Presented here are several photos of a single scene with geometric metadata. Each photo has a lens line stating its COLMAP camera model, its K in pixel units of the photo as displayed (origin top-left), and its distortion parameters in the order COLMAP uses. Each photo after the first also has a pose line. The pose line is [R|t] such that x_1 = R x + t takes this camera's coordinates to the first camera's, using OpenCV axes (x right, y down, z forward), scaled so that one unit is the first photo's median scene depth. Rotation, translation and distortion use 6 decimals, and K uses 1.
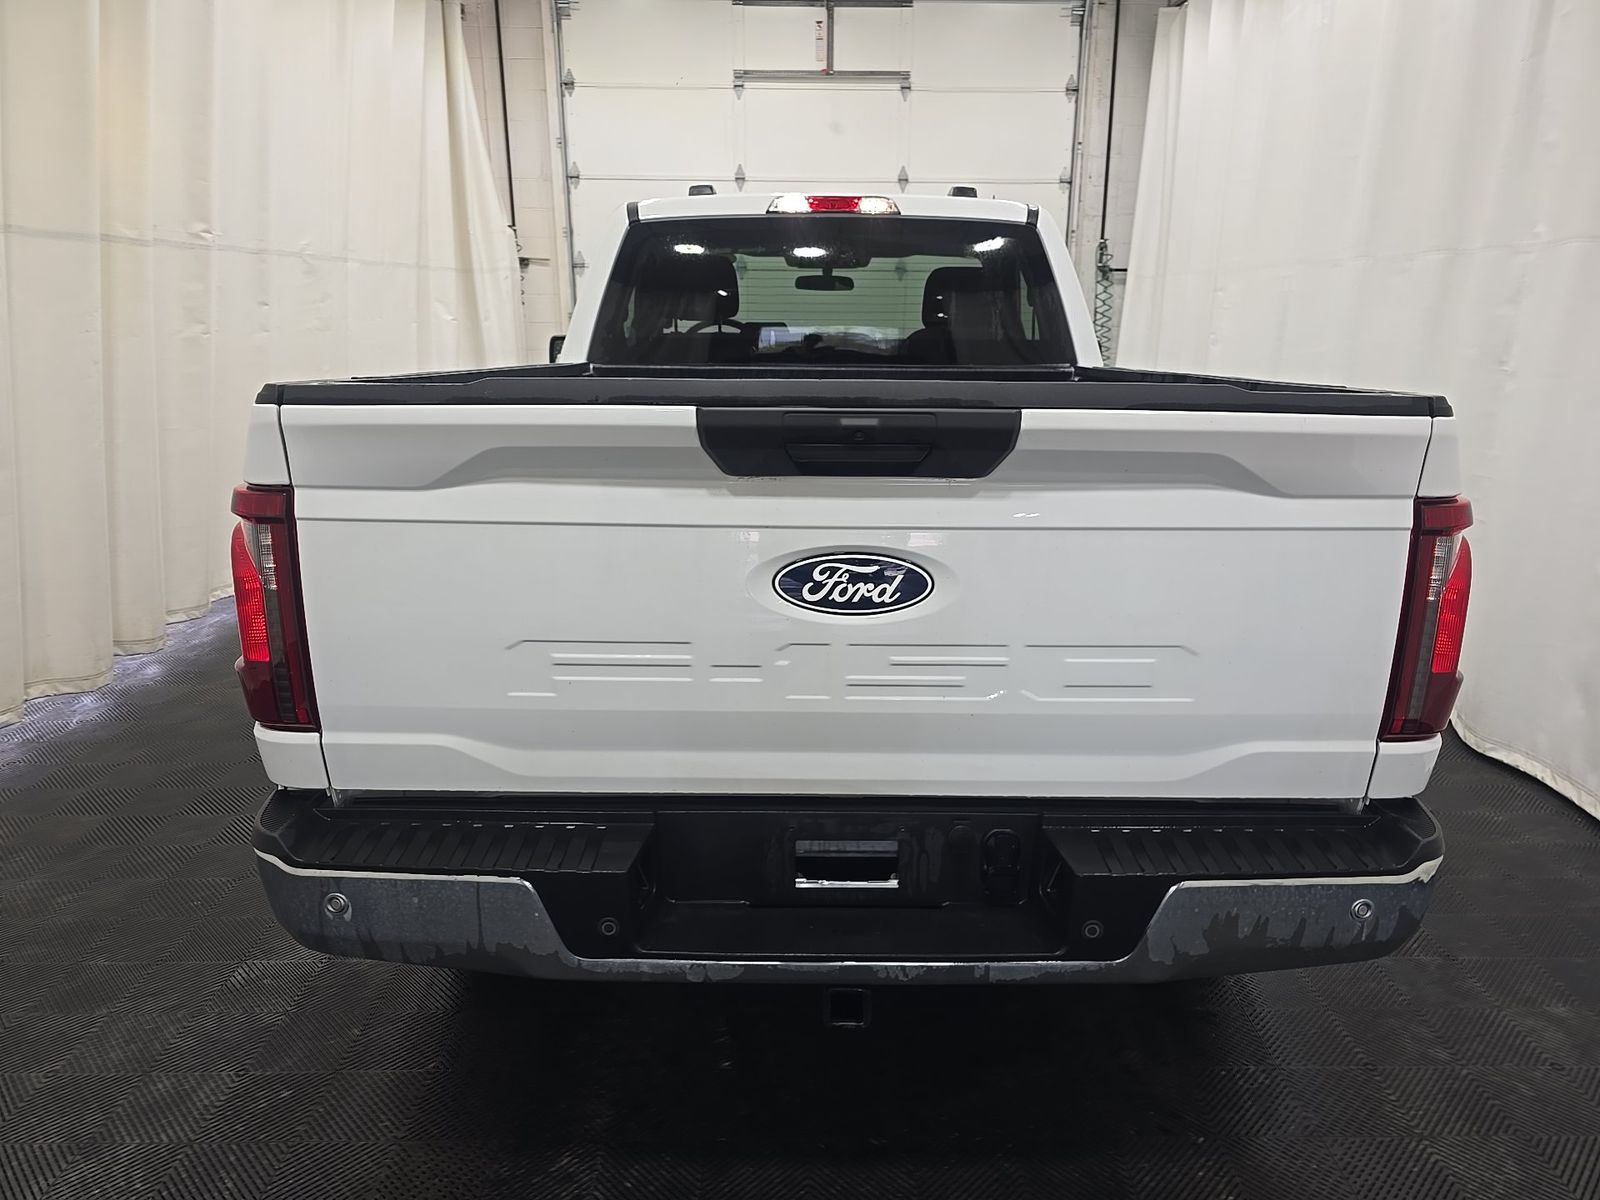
lens RADIAL K [[1082.2, 0, 815.9], [0, 1082.2, 595.2], [0, 0, 1]] dist [0.056687, -0.057652]
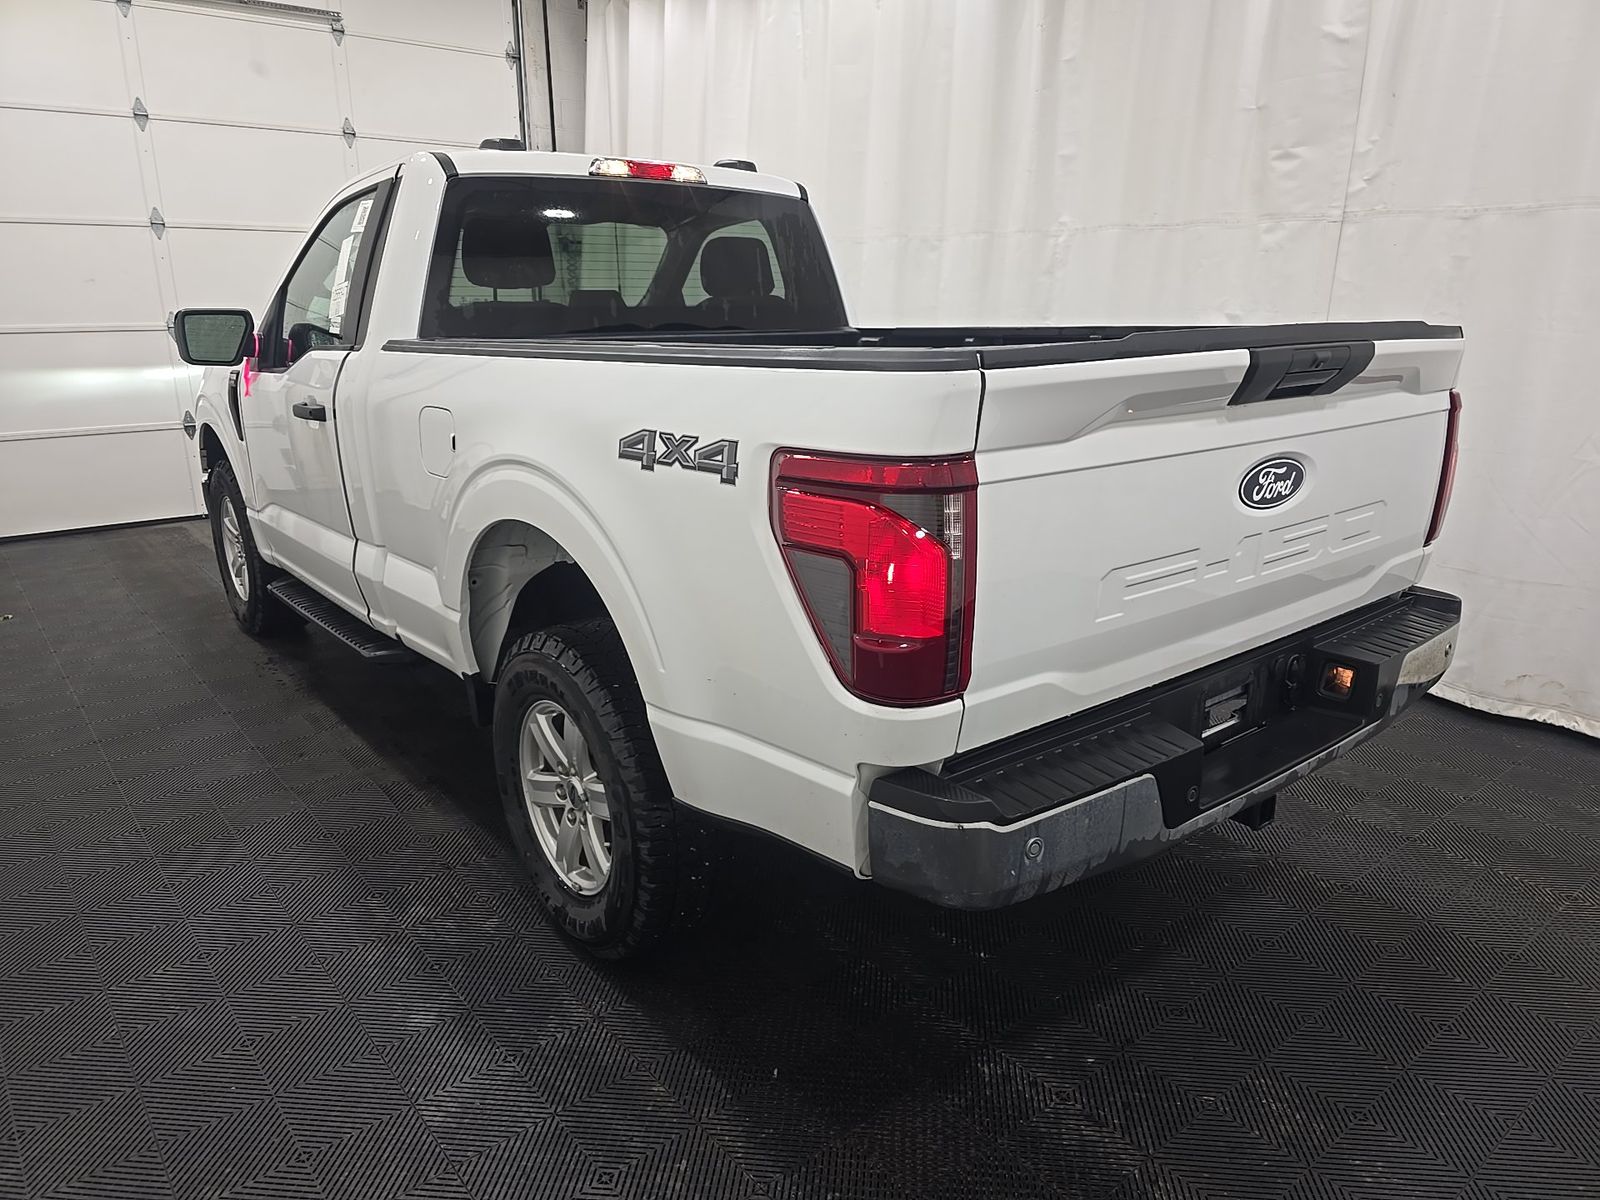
lens RADIAL K [[1082.2, 0, 815.9], [0, 1082.2, 595.2], [0, 0, 1]] dist [0.056687, -0.057652]
pose [[0.772352, -0.179025, 0.609444, -0.542762], [0.164322, 0.983113, 0.080544, -0.033136], [-0.613572, 0.037937, 0.788727, 0.137990]]
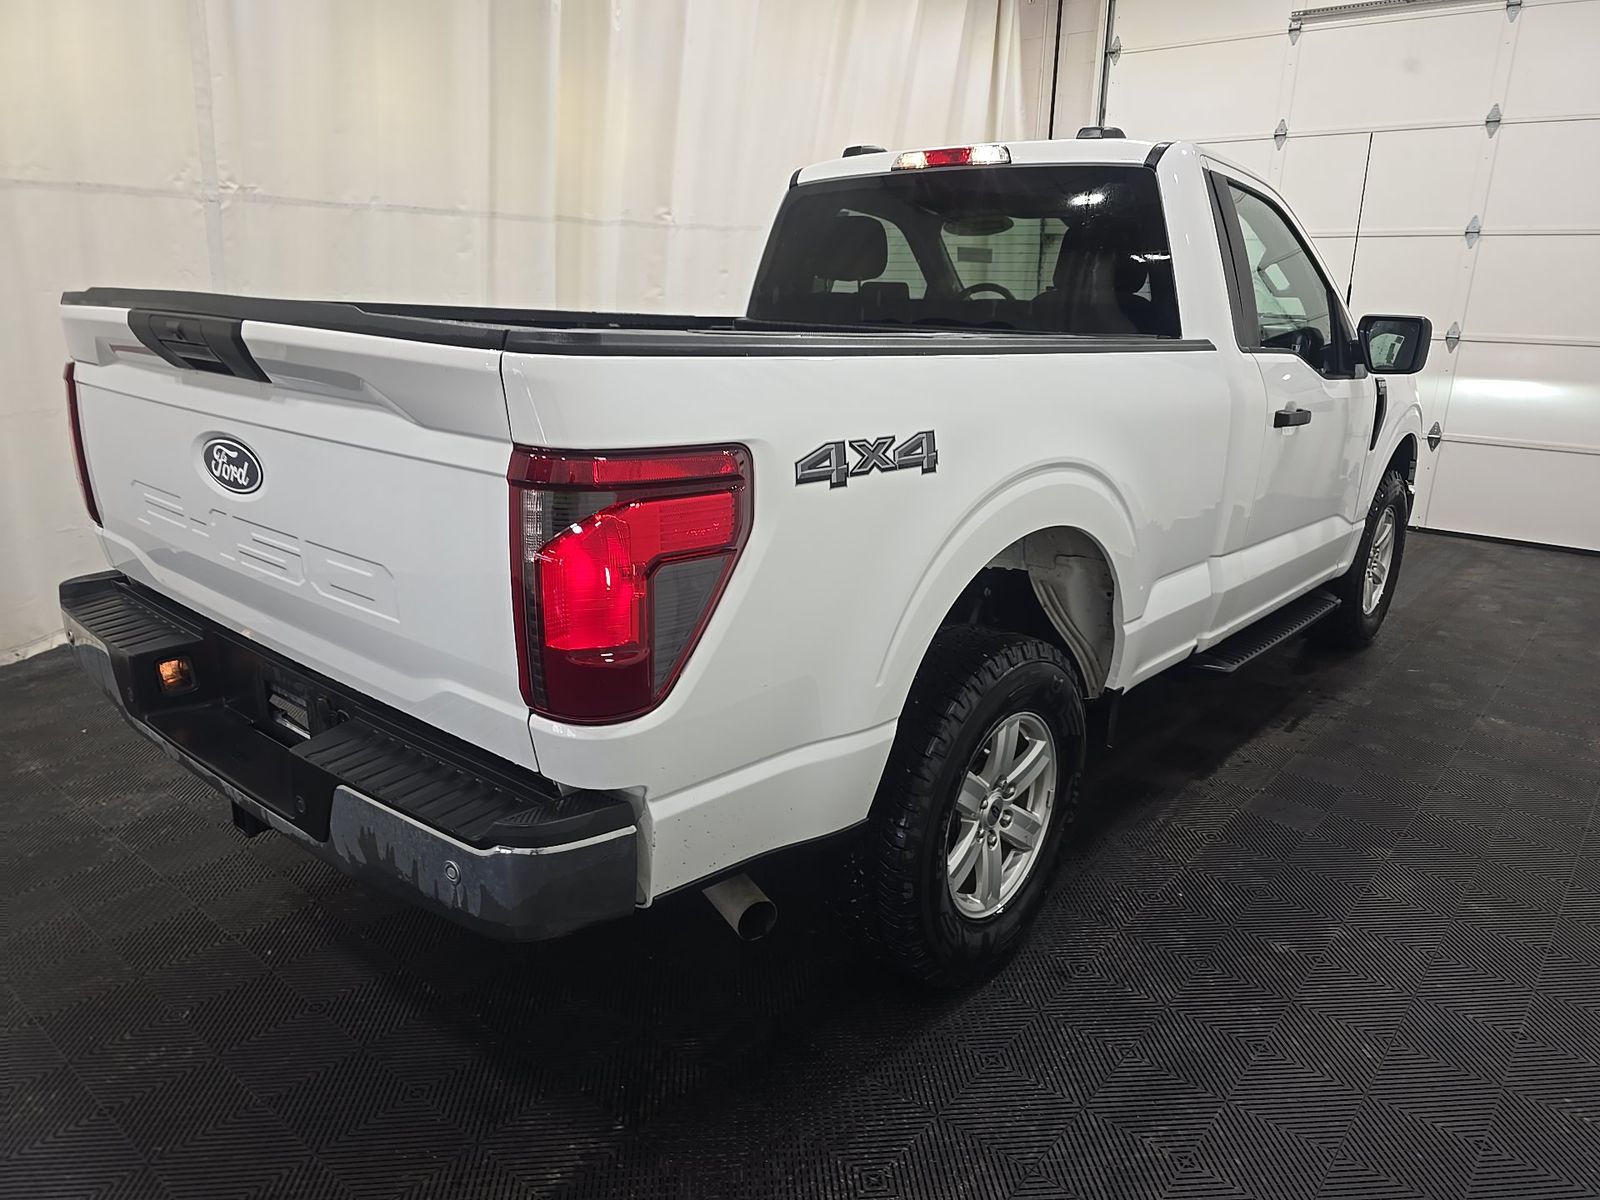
lens RADIAL K [[1082.2, 0, 815.9], [0, 1082.2, 595.2], [0, 0, 1]] dist [0.056687, -0.057652]
pose [[0.761408, 0.186739, -0.620795, 0.588237], [-0.179615, 0.980892, 0.074760, -0.034414], [0.622894, 0.054581, 0.780400, 0.206444]]
